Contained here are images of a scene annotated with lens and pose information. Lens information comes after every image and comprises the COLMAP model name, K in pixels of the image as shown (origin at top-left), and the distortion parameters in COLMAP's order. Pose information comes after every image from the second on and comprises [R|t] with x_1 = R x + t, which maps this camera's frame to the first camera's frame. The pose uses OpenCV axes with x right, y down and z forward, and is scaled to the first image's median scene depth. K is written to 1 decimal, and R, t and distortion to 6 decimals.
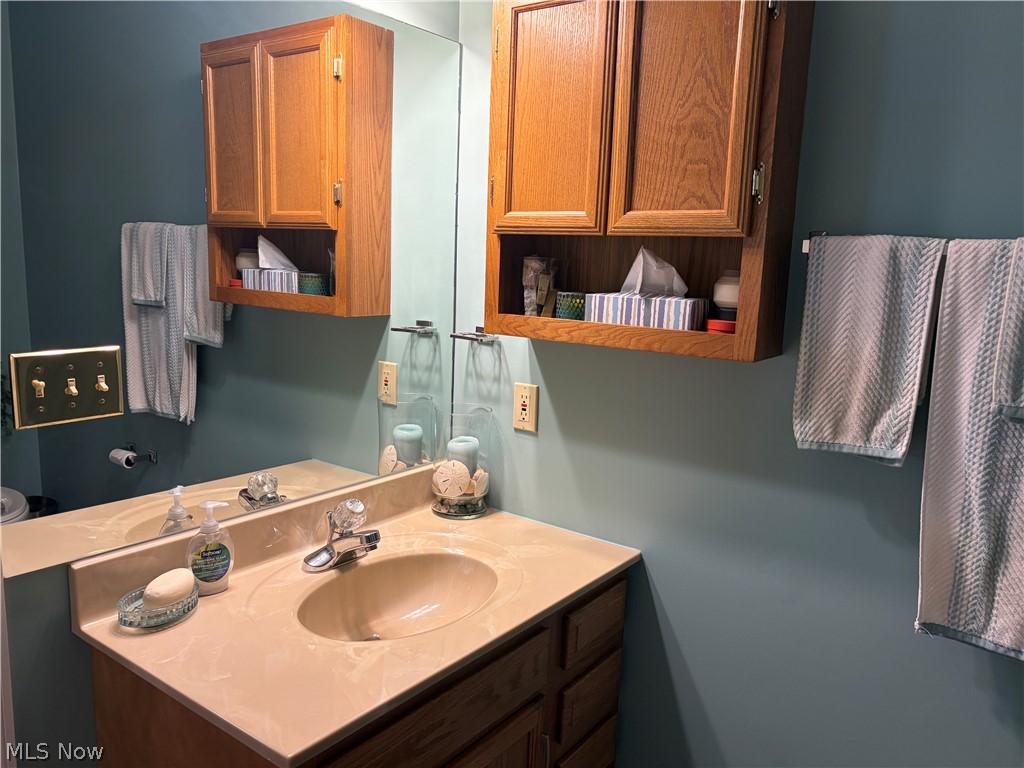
lens RADIAL K [[787.5, 0, 512.0], [0, 787.5, 388.0], [0, 0, 1]] dist [0.037247, -0.034707]
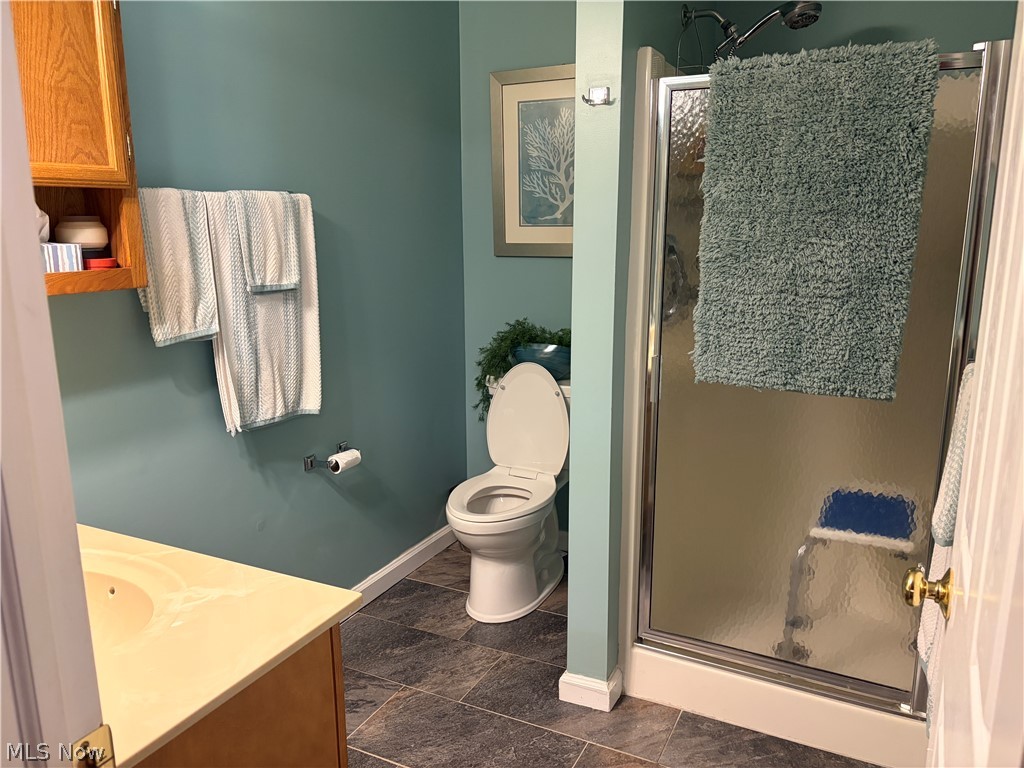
lens RADIAL K [[787.5, 0, 514.1], [0, 787.5, 384.6], [0, 0, 1]] dist [0.037247, -0.034707]
pose [[-0.162752, -0.244852, 0.955803, -1.067406], [0.151721, 0.950987, 0.269452, -0.138154], [-0.974932, 0.188869, -0.117626, 0.589257]]
